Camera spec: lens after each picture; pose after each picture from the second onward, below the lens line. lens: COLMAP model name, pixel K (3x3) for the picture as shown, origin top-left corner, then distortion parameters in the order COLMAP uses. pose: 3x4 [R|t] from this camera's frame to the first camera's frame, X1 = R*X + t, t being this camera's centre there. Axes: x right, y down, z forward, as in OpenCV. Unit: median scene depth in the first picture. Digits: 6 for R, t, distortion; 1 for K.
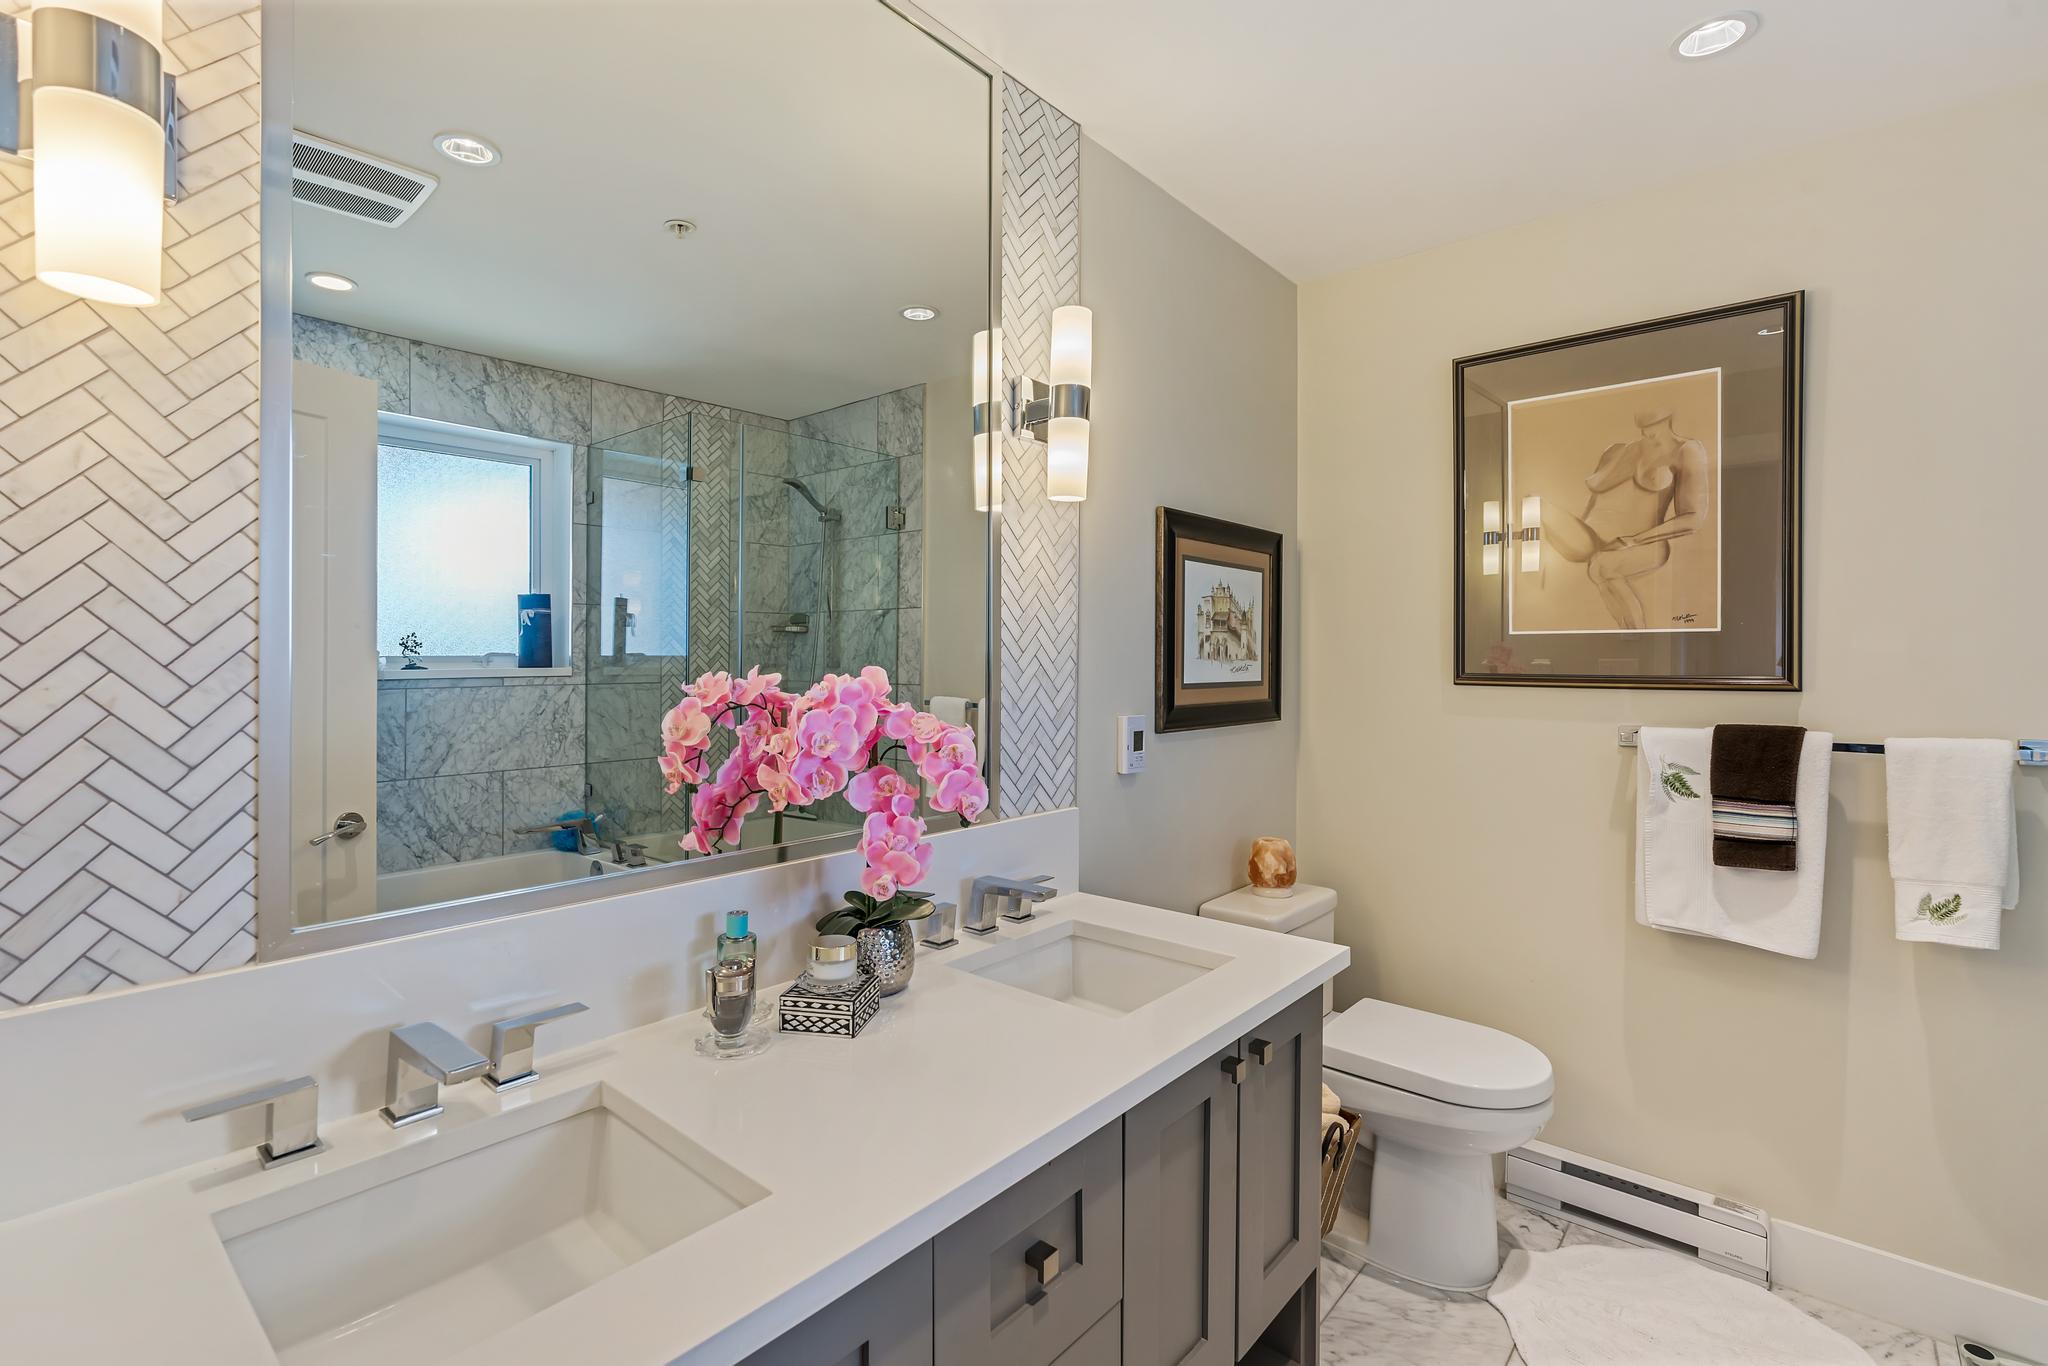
lens RADIAL K [[940.7, 0, 1018.8], [0, 940.7, 678.2], [0, 0, 1]] dist [-0.005839, 0.004972]
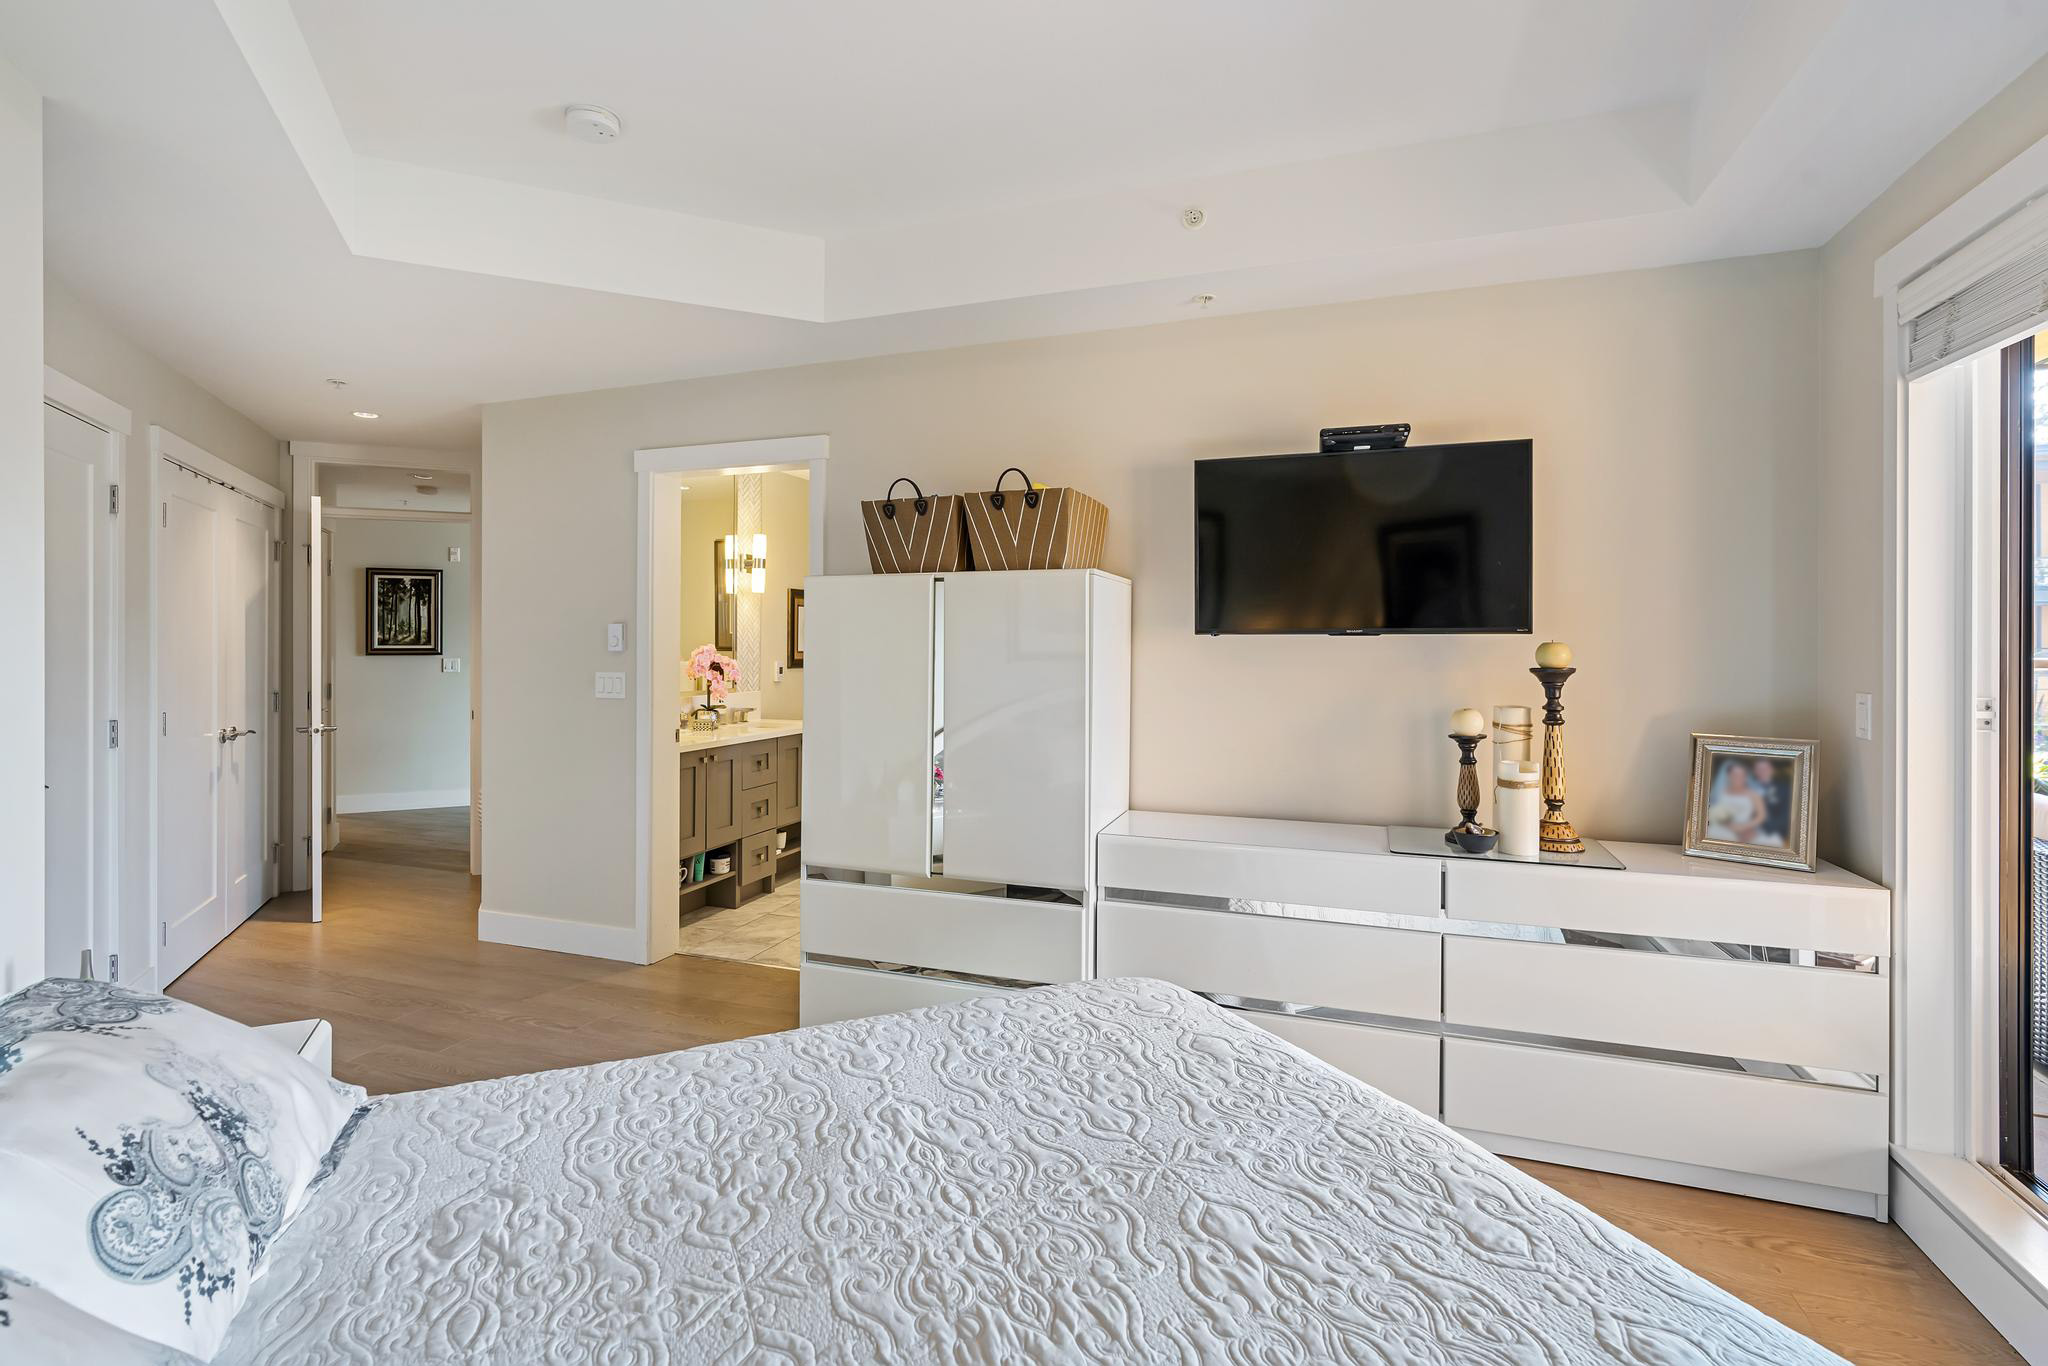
lens RADIAL K [[940.7, 0, 1020.1], [0, 940.7, 664.9], [0, 0, 1]] dist [-0.005839, 0.004972]
pose [[0.931785, -0.000637, 0.363010, -0.276368], [-0.002484, 0.999964, 0.008132, 0.028825], [-0.363002, -0.008479, 0.931750, -2.280776]]
